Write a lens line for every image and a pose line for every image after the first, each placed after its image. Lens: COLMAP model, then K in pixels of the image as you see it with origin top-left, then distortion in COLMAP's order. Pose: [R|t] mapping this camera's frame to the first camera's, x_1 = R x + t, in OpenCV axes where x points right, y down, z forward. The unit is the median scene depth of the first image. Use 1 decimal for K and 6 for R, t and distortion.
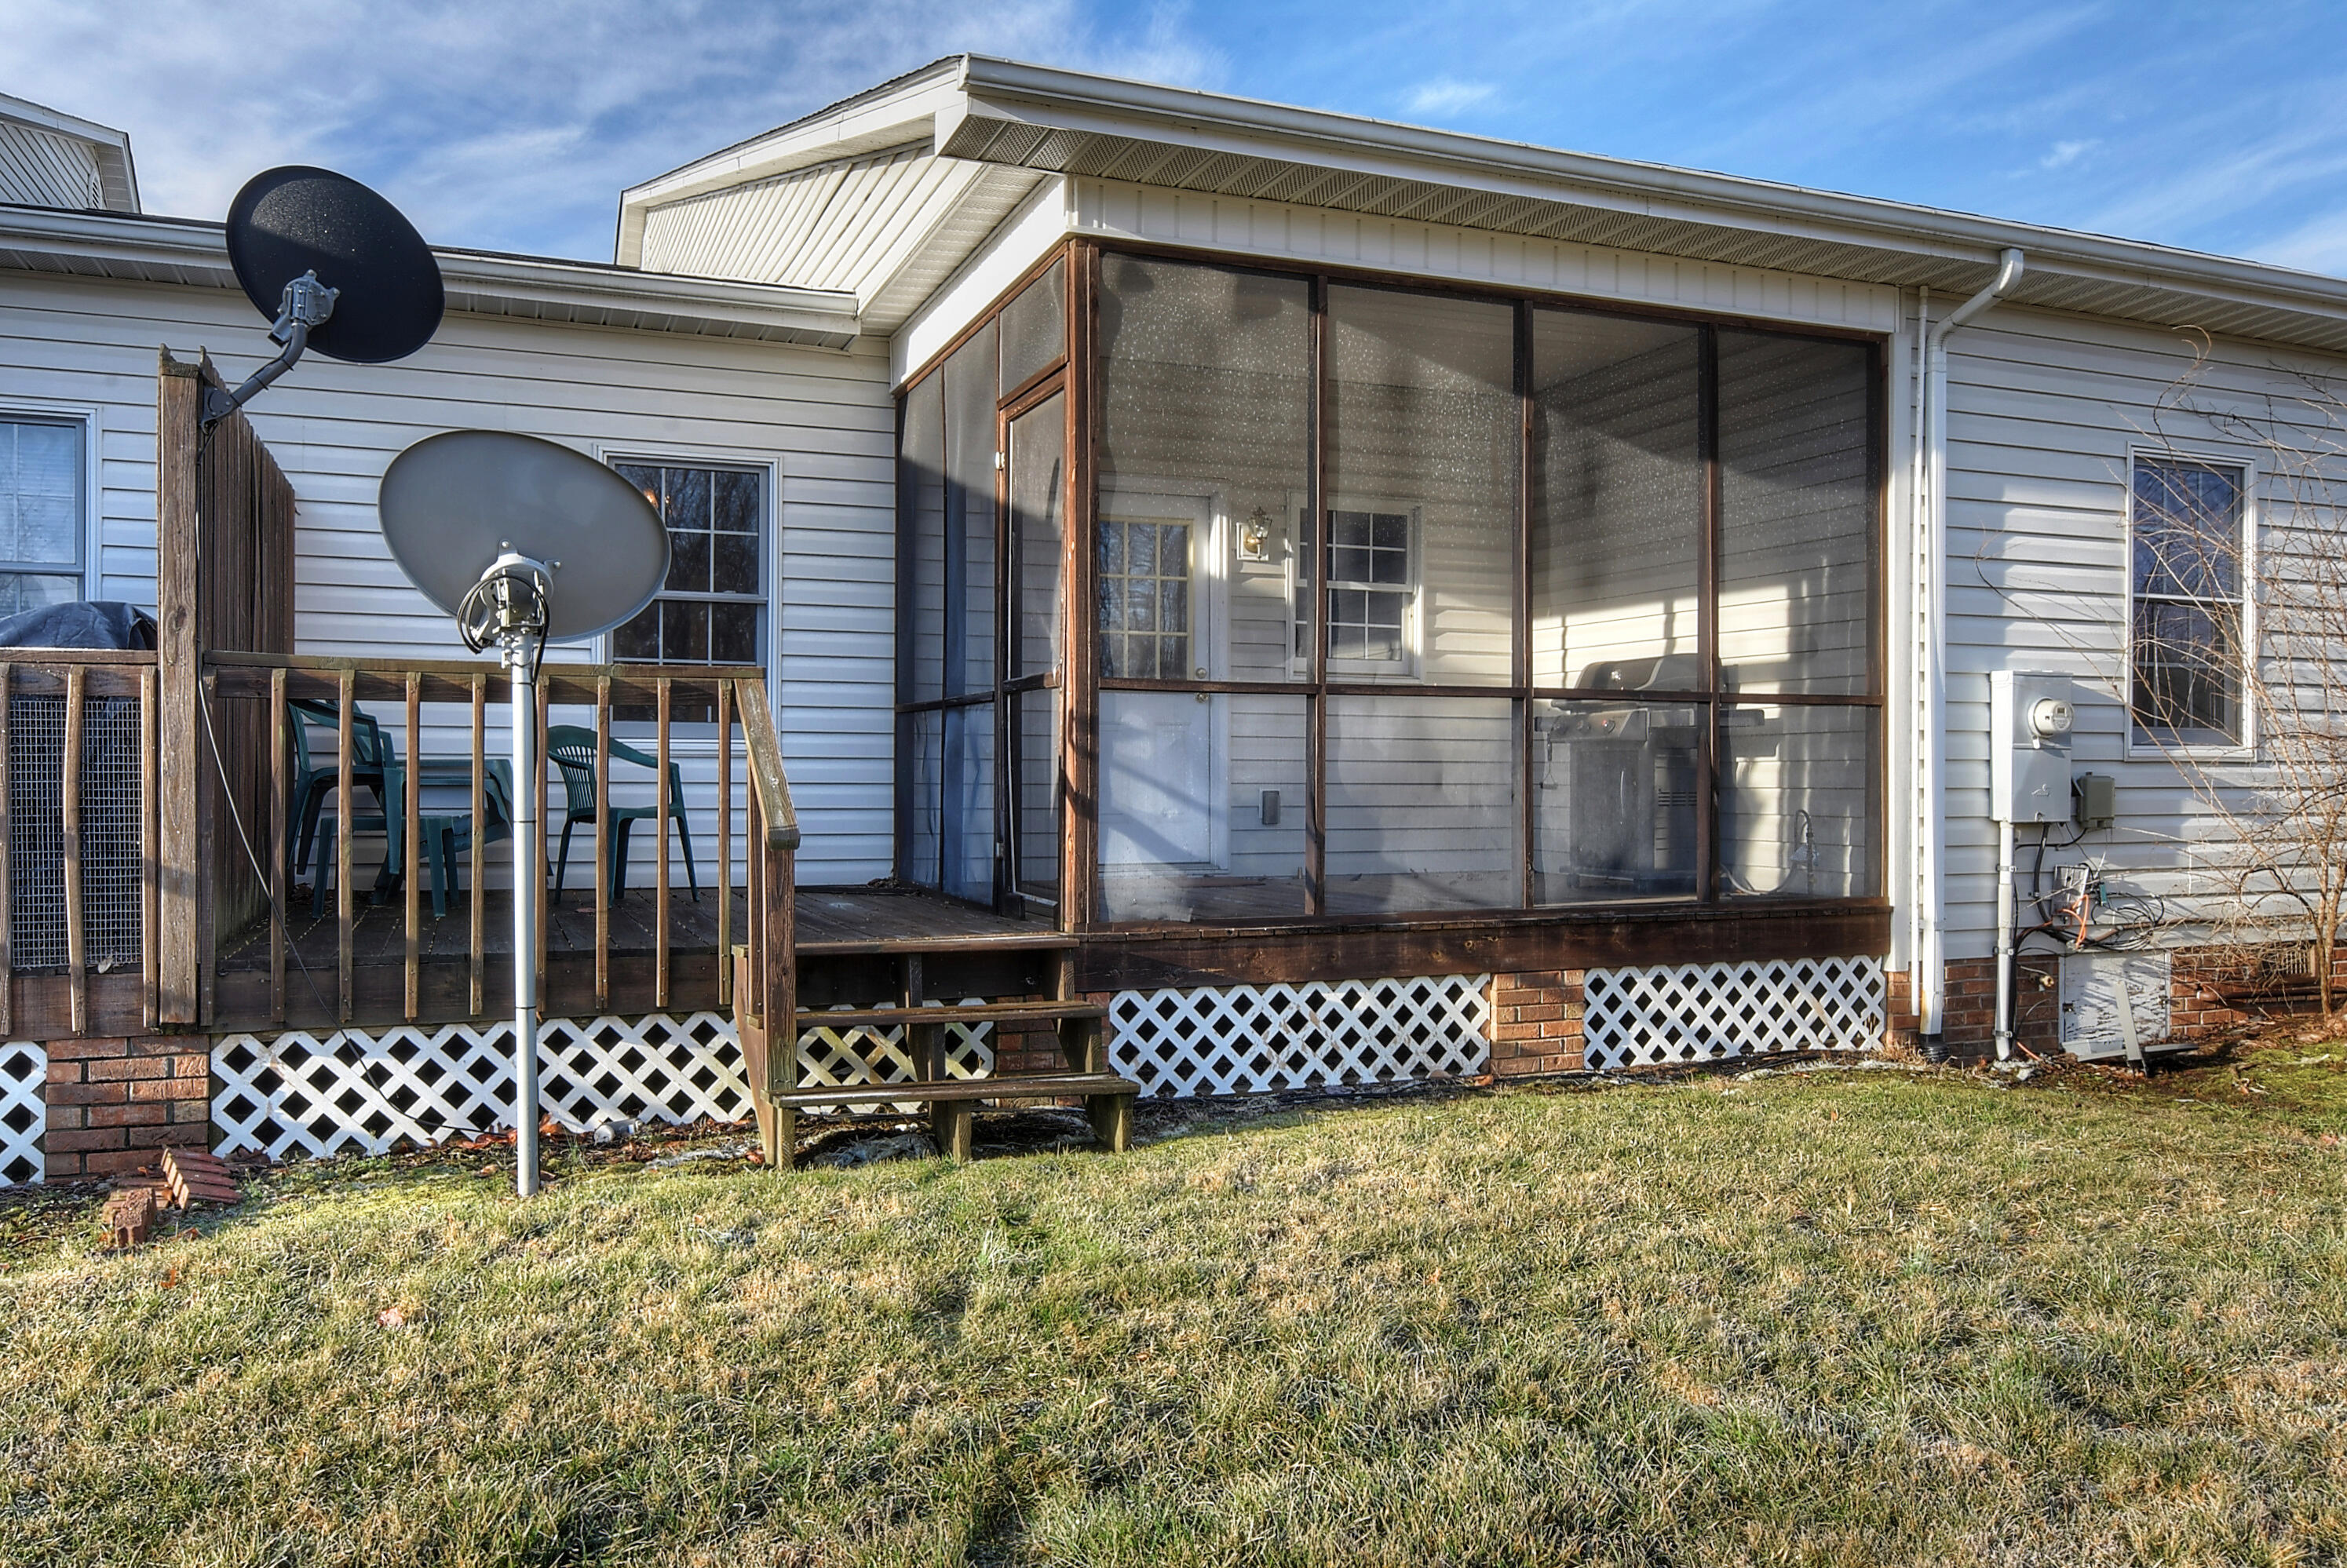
lens RADIAL K [[1724.6, 0, 1172.6], [0, 1724.6, 779.2], [0, 0, 1]] dist [0.000079, 0.000037]
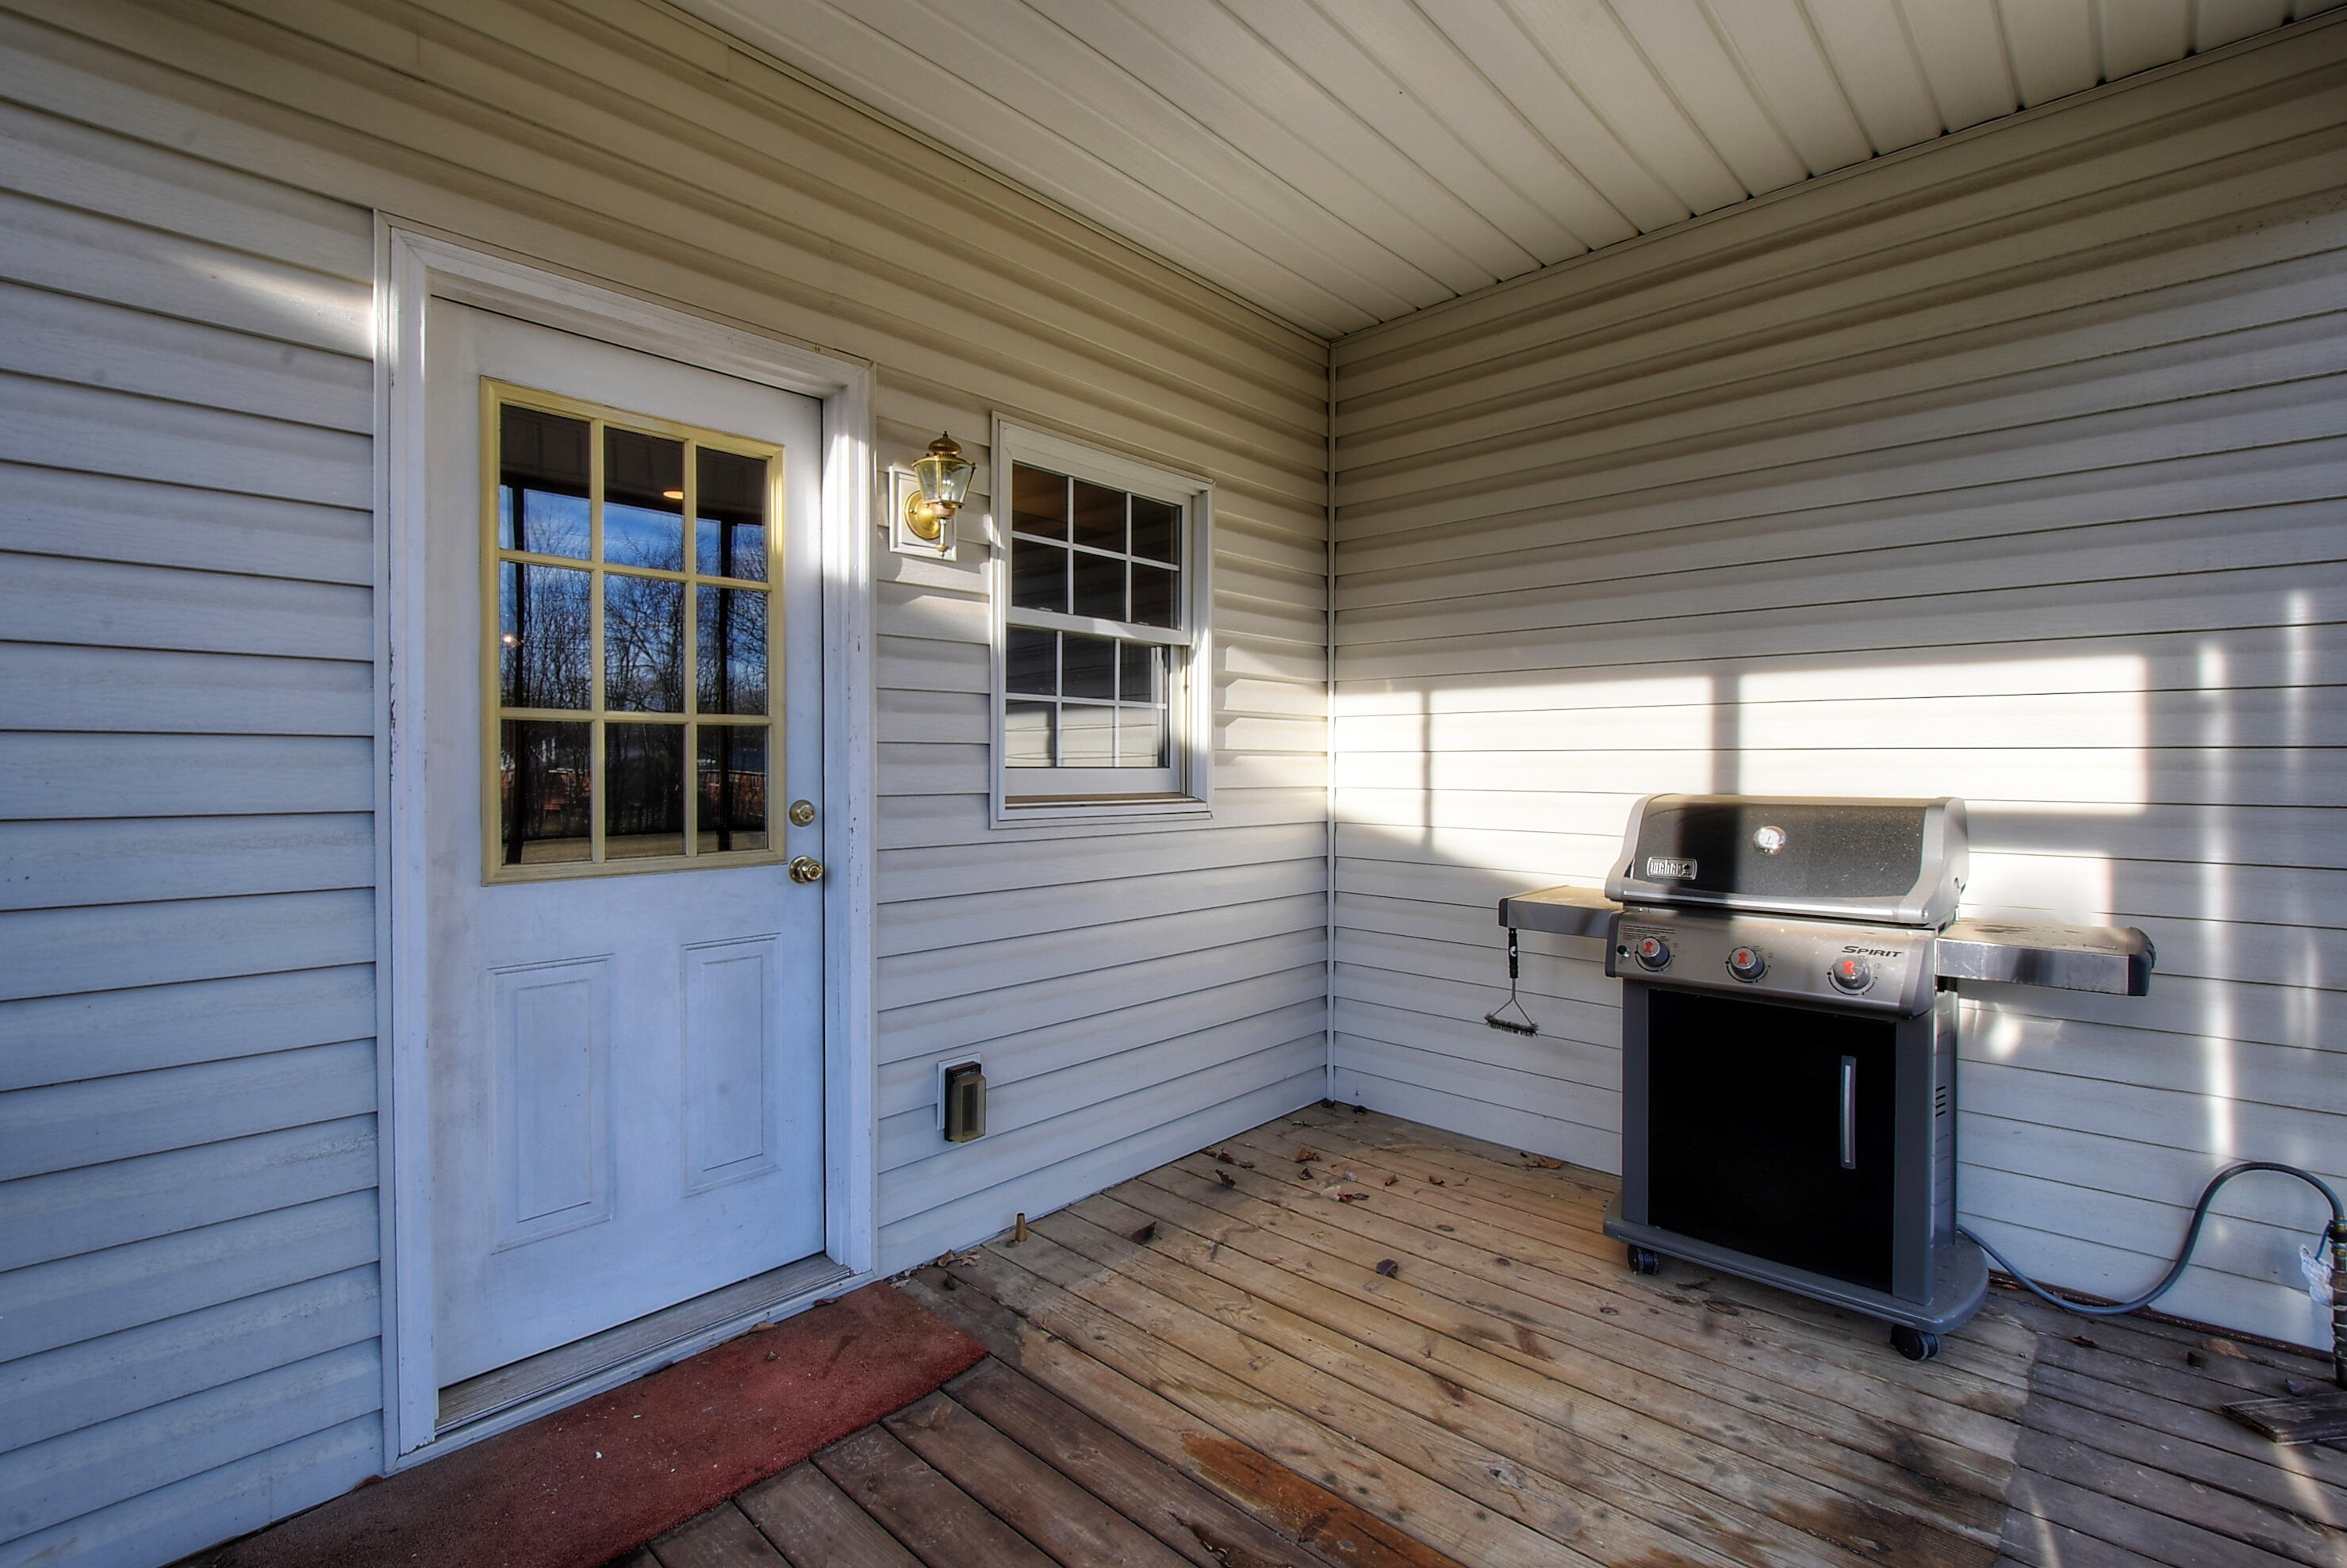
lens RADIAL K [[1049.7, 0, 1182.4], [0, 1049.7, 776.3], [0, 0, 1]] dist [-0.008774, -0.001970]
pose [[0.906219, -0.005891, 0.422767, -0.008483], [0.005581, 0.999982, 0.001971, -0.068101], [-0.422771, 0.000573, 0.906236, 0.710073]]
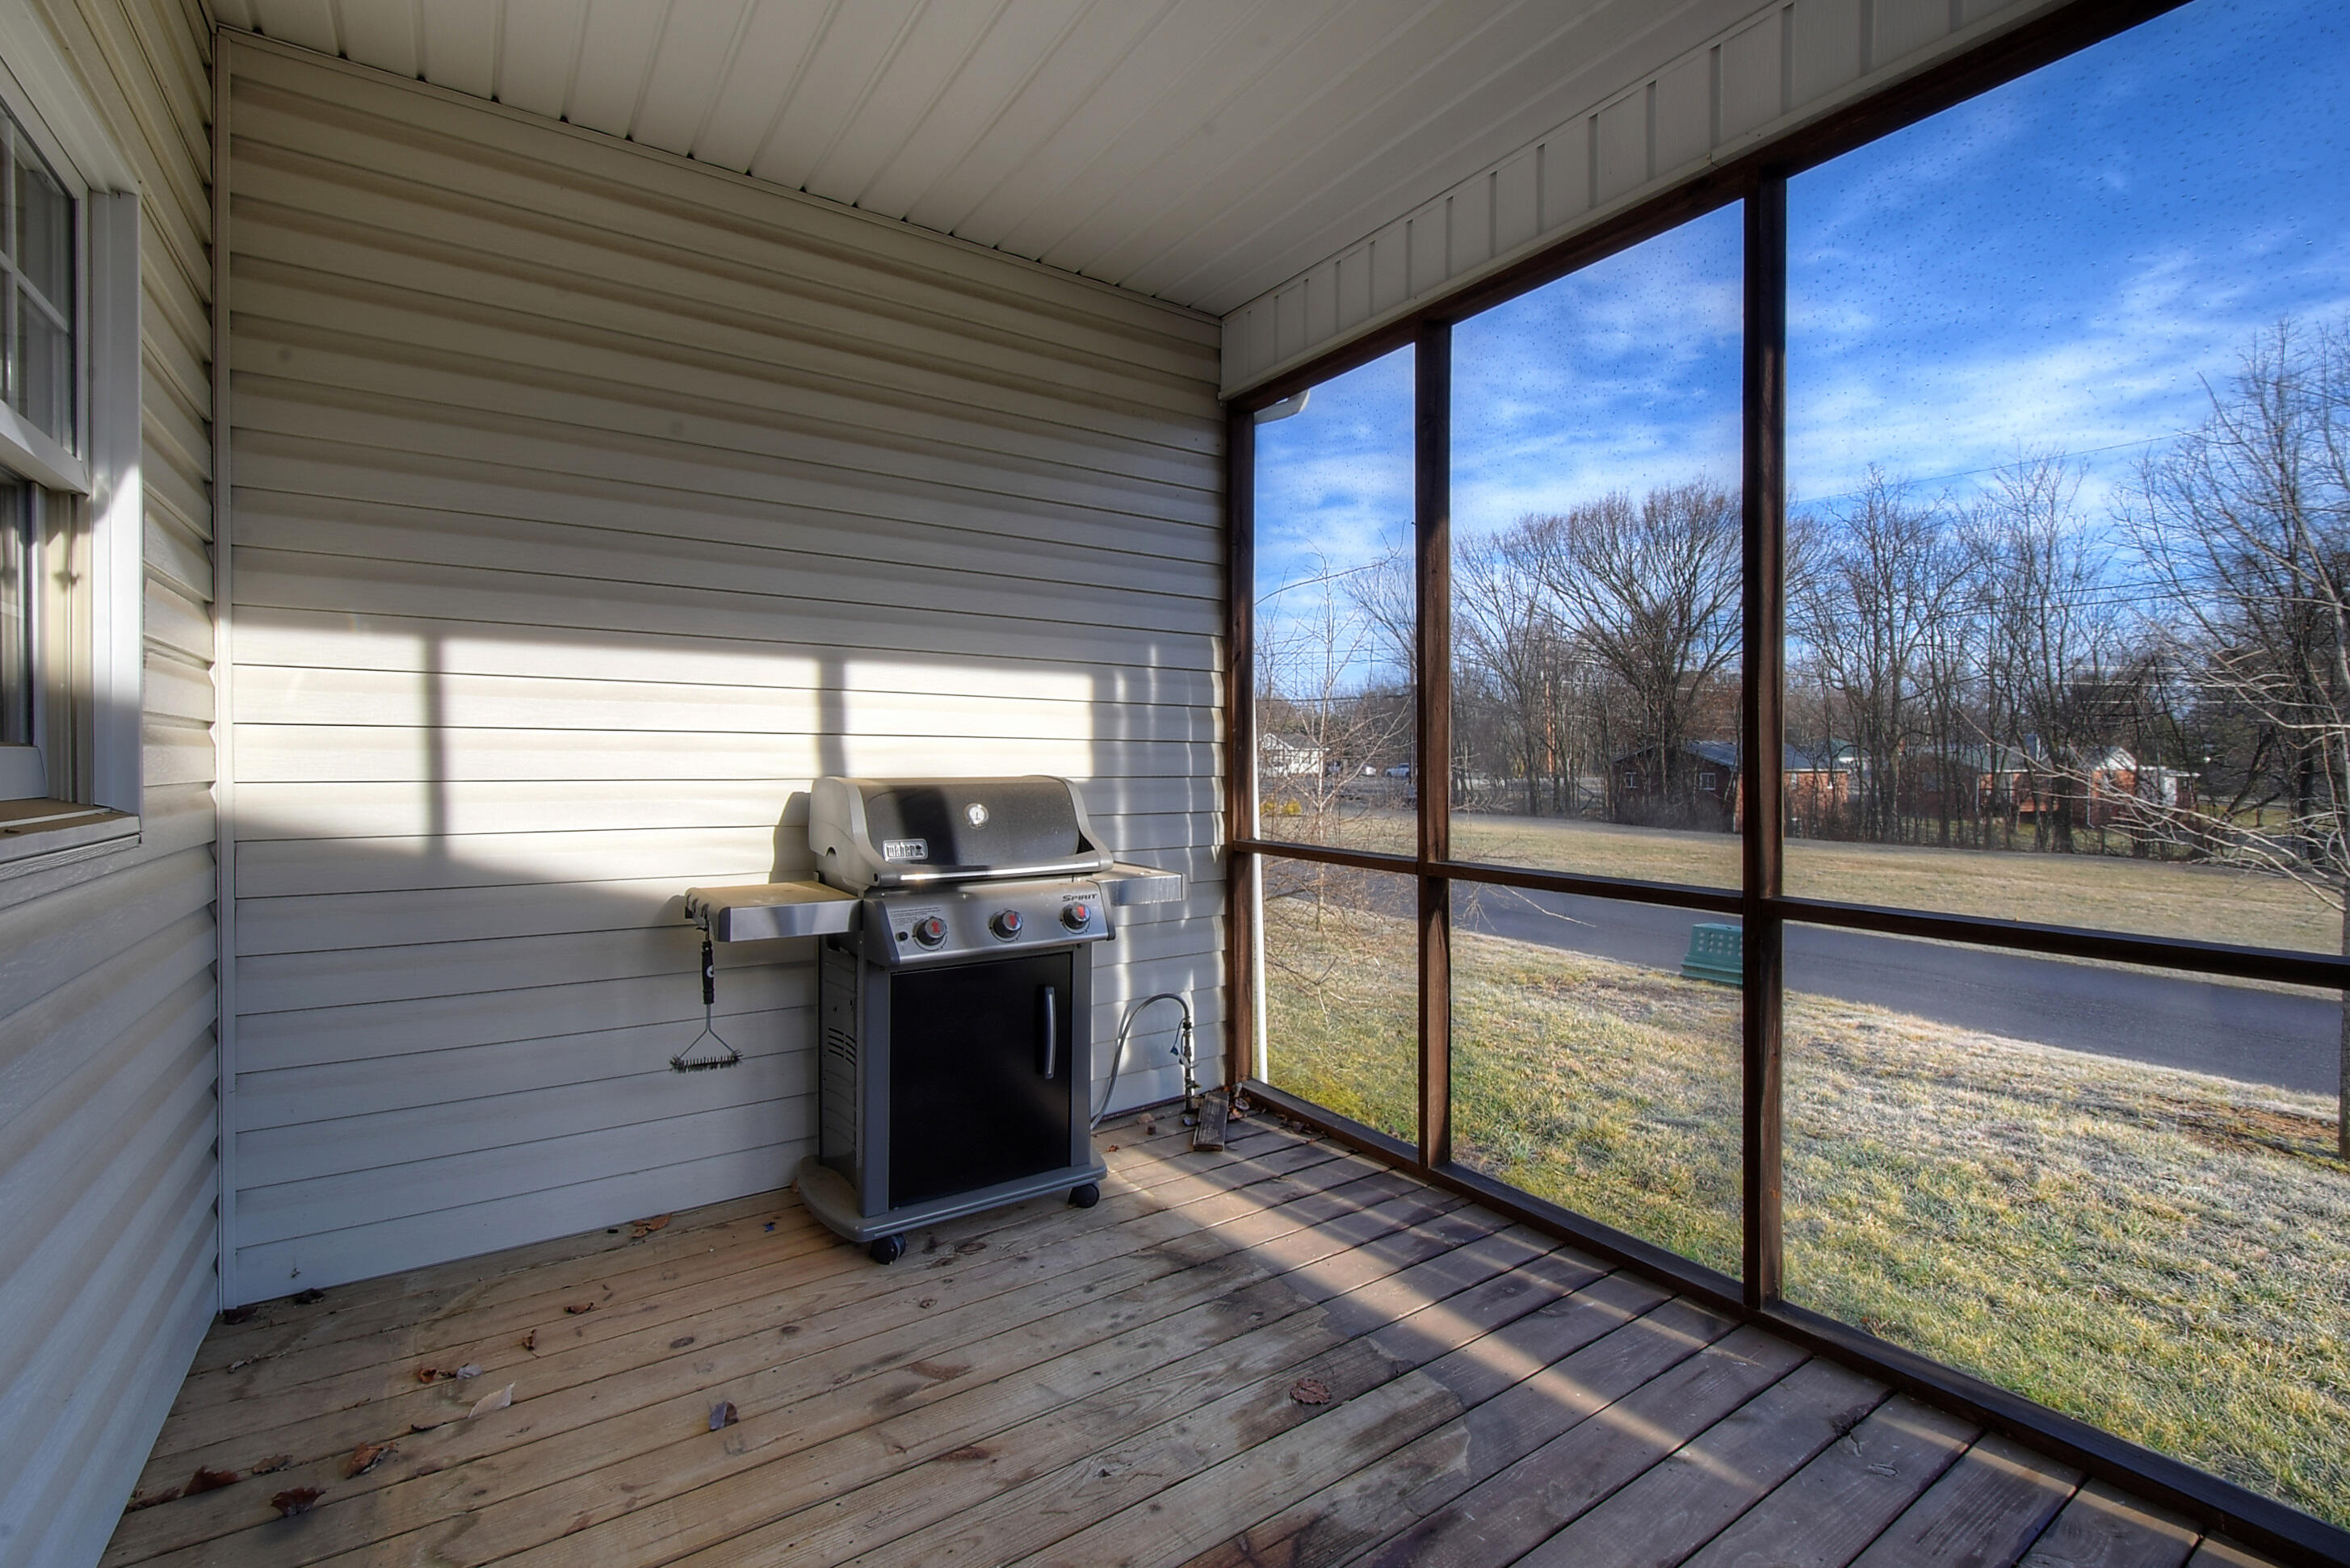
lens RADIAL K [[1046.8, 0, 1108.9], [0, 1046.8, 780.4], [0, 0, 1]] dist [-0.002163, -0.005967]
pose [[-0.203093, -0.021125, 0.978931, -0.057933], [0.006844, 0.999712, 0.022993, -0.067220], [-0.979135, 0.011370, -0.202890, 0.903674]]
